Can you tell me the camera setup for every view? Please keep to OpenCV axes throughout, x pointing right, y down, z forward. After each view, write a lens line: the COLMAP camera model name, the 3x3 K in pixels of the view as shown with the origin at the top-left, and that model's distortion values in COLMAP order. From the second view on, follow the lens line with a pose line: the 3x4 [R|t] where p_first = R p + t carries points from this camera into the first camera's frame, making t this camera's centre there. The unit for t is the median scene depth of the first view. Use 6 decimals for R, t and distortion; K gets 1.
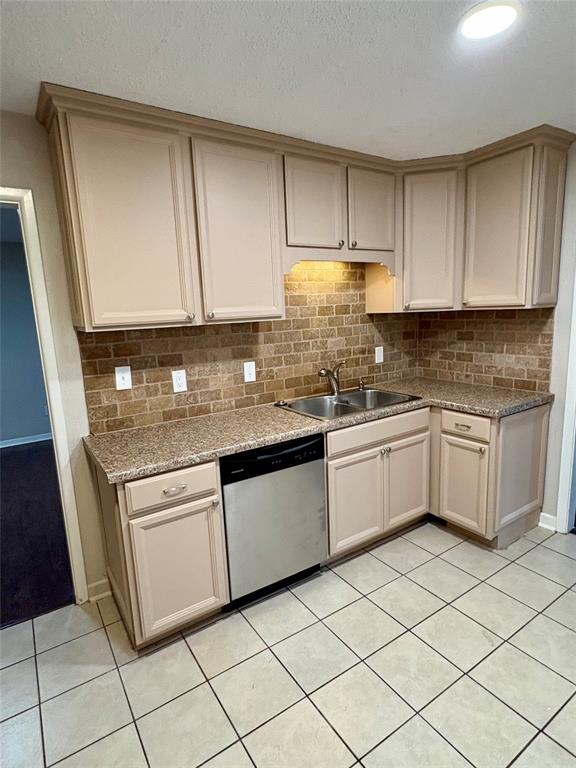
lens RADIAL K [[423.1, 0, 288.0], [0, 423.1, 384.2], [0, 0, 1]] dist [0.003448, 0.000130]
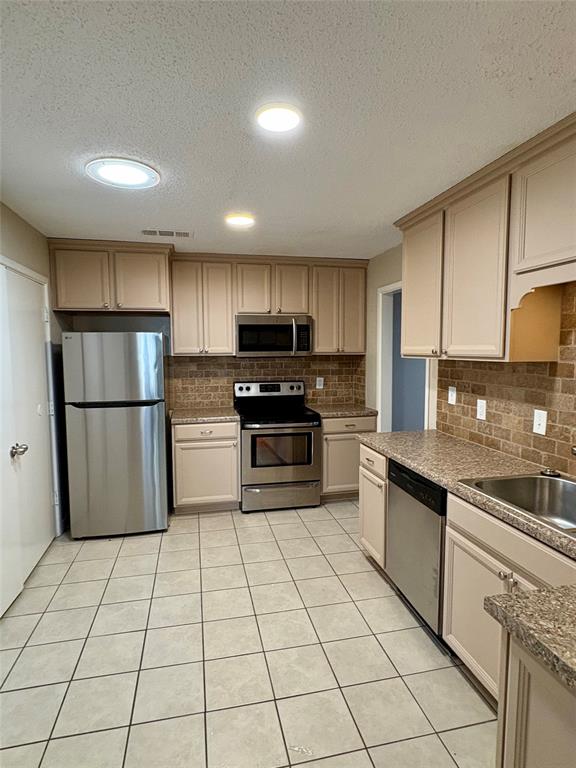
lens RADIAL K [[423.1, 0, 287.2], [0, 423.1, 384.6], [0, 0, 1]] dist [0.003448, 0.000130]
pose [[-0.357781, 0.122735, -0.925705, 0.922989], [-0.147668, 0.971415, 0.185868, -0.198292], [0.922056, 0.203197, -0.329430, 0.873531]]
